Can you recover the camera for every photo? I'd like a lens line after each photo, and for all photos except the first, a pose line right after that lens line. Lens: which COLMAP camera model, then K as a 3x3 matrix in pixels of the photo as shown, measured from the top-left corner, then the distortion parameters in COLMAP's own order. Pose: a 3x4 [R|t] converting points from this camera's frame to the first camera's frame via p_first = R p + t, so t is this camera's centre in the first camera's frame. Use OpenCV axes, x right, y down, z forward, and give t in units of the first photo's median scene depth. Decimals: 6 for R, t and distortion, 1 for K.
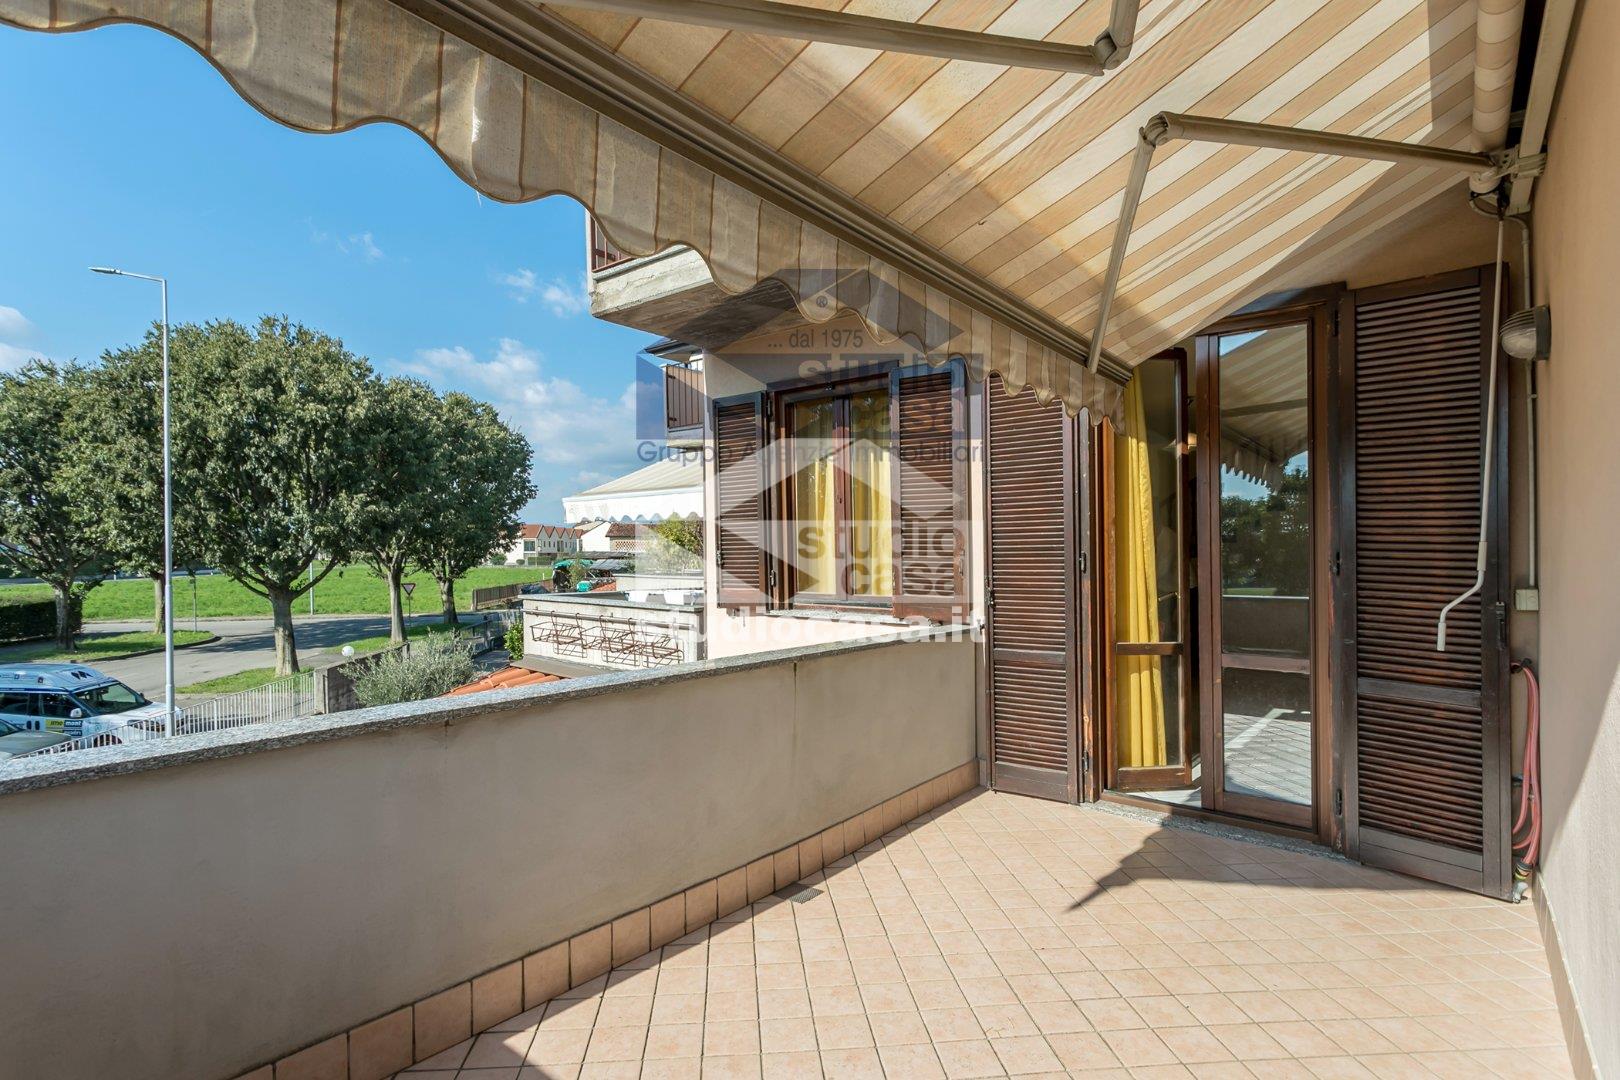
lens RADIAL K [[784.5, 0, 810.0], [0, 784.5, 540.0], [0, 0, 1]] dist [0.001751, 0.002131]
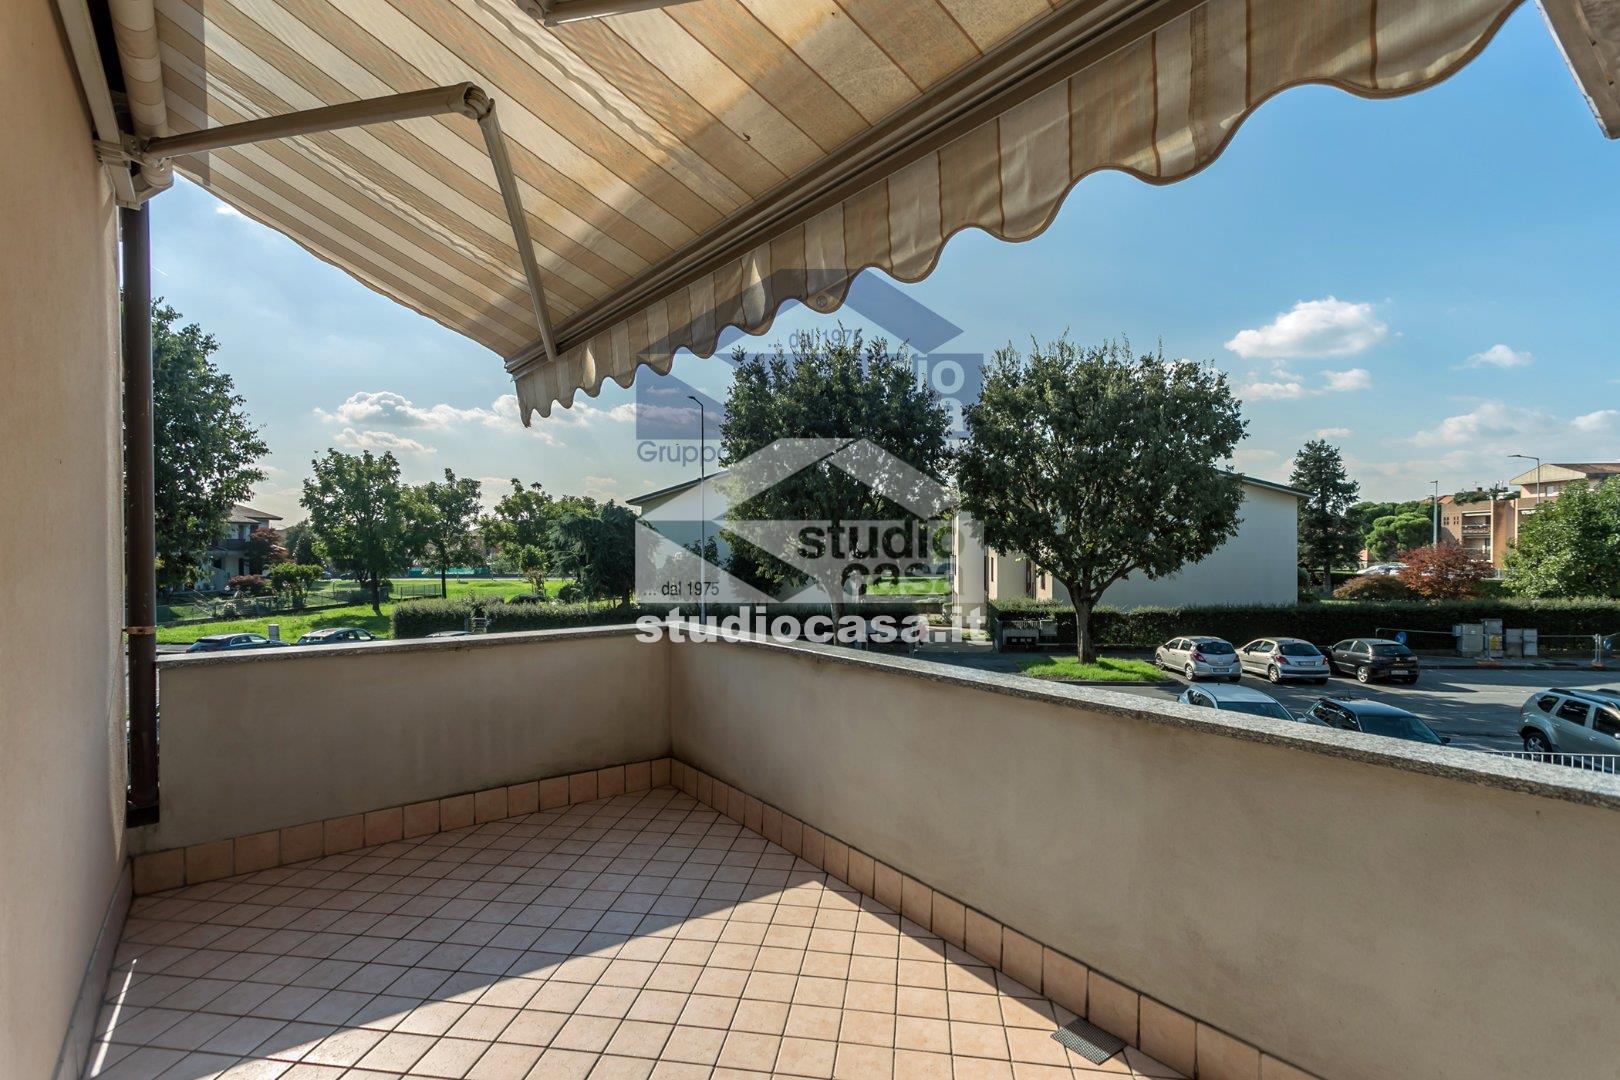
lens RADIAL K [[784.5, 0, 810.0], [0, 784.5, 540.0], [0, 0, 1]] dist [0.001751, 0.002131]
pose [[-0.242963, -0.003142, -0.970031, 0.833920], [0.018052, 0.999807, -0.007760, 0.006334], [0.969868, -0.019397, -0.242859, 1.082181]]
